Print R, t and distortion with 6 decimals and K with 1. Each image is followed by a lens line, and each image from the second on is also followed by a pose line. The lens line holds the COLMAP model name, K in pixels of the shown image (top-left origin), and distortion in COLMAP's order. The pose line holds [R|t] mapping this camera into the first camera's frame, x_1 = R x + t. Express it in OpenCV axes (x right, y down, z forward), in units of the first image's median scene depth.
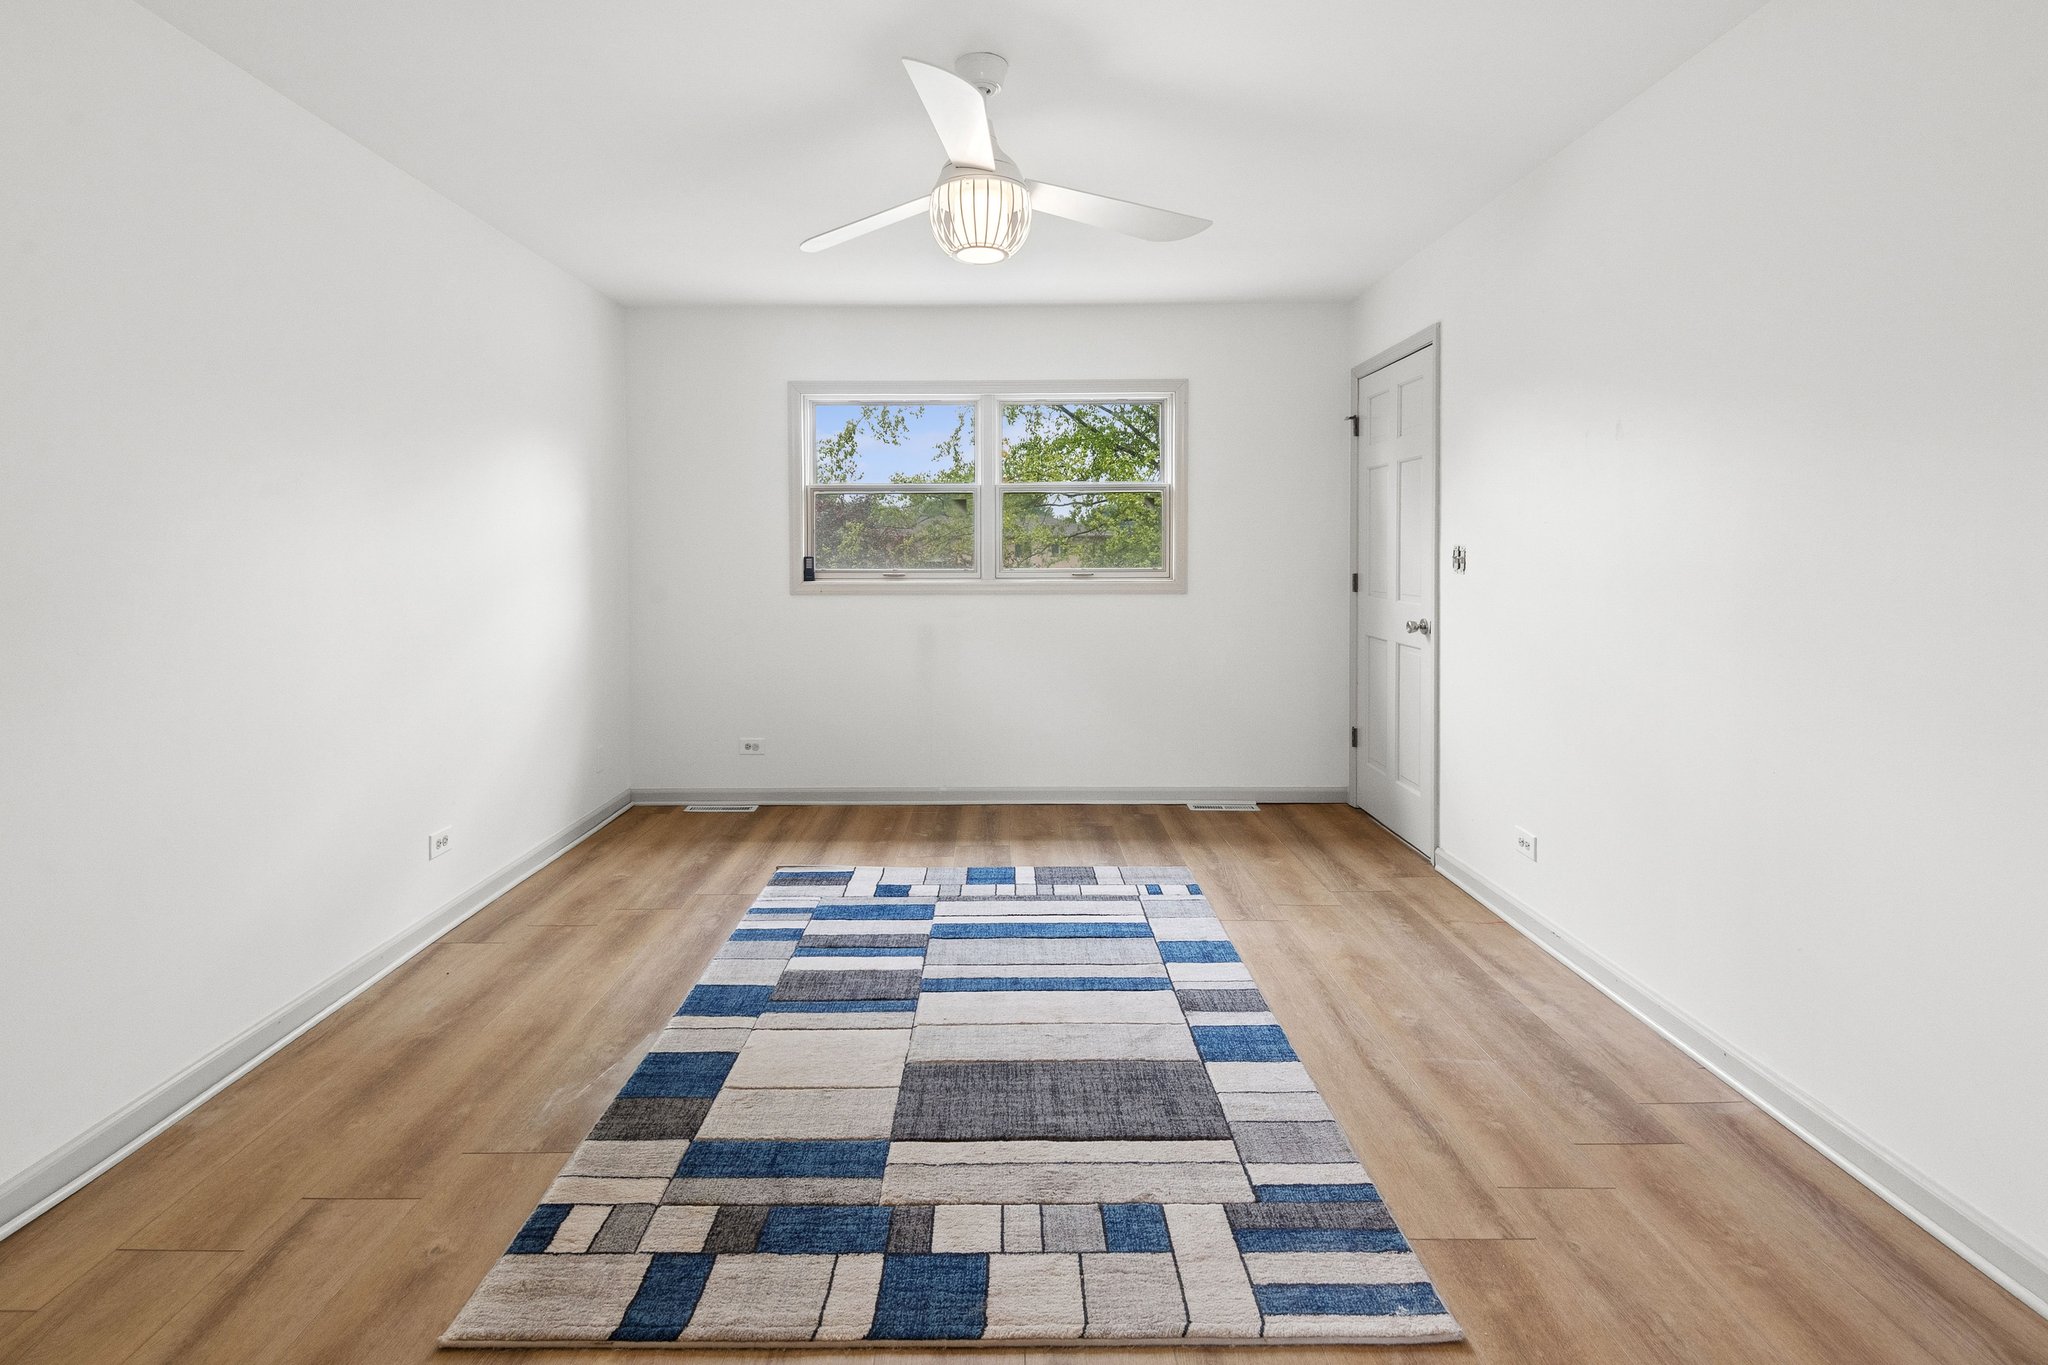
lens RADIAL K [[943.4, 0, 1024.0], [0, 943.4, 682.5], [0, 0, 1]] dist [0.039656, -0.021422]
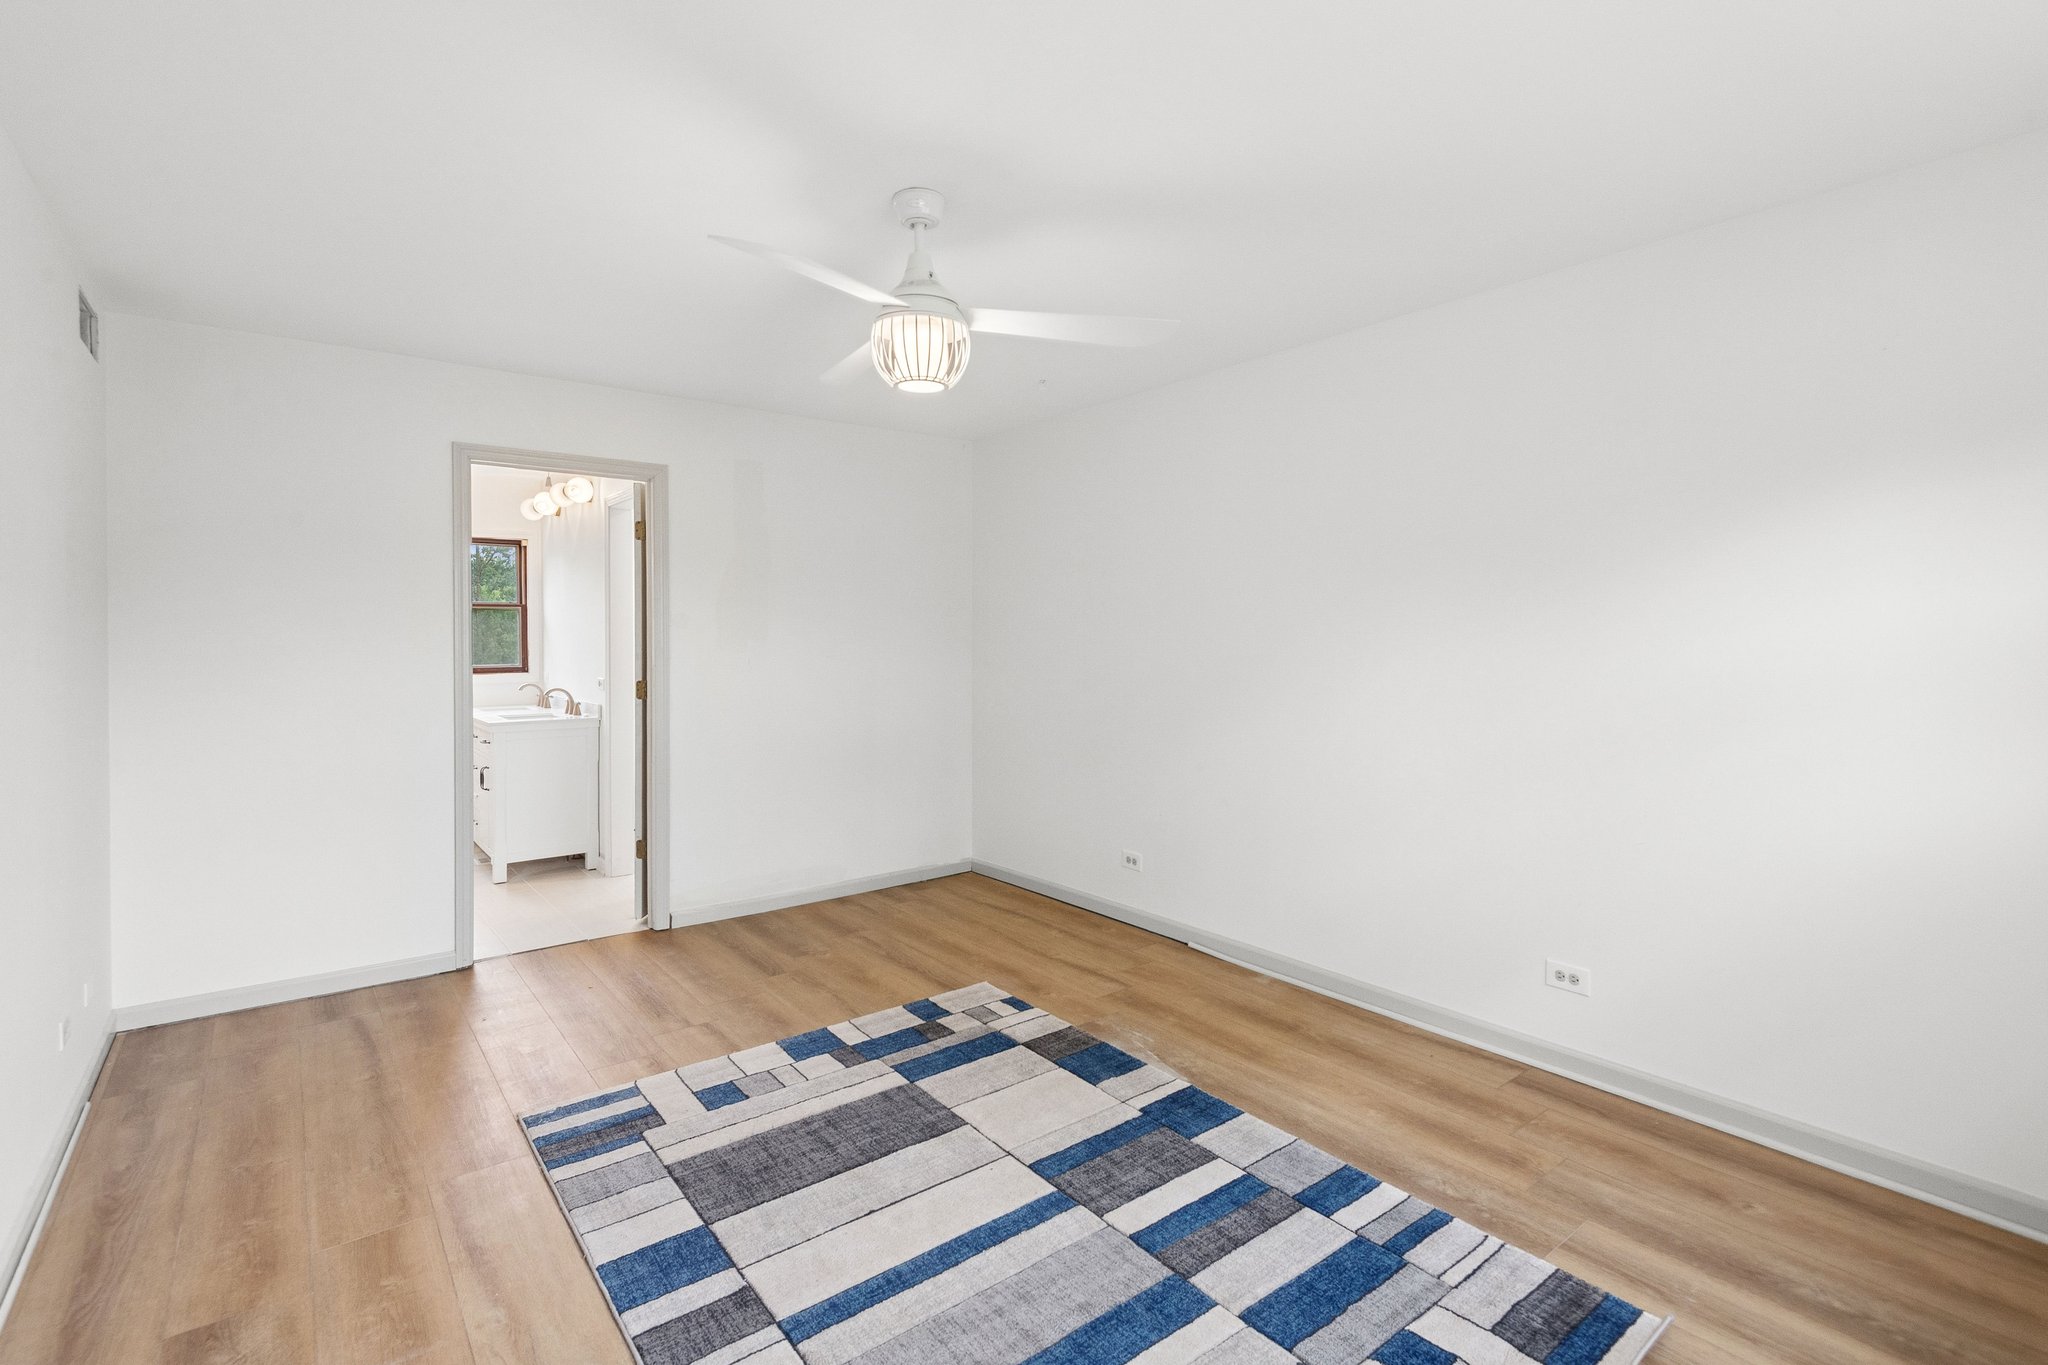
lens RADIAL K [[948.4, 0, 1027.1], [0, 948.4, 645.2], [0, 0, 1]] dist [0.030068, -0.016918]
pose [[-0.797545, 0.015152, -0.603069, 0.569576], [-0.074373, 0.989589, 0.123219, -0.356149], [0.598657, 0.143125, -0.788115, 2.118819]]
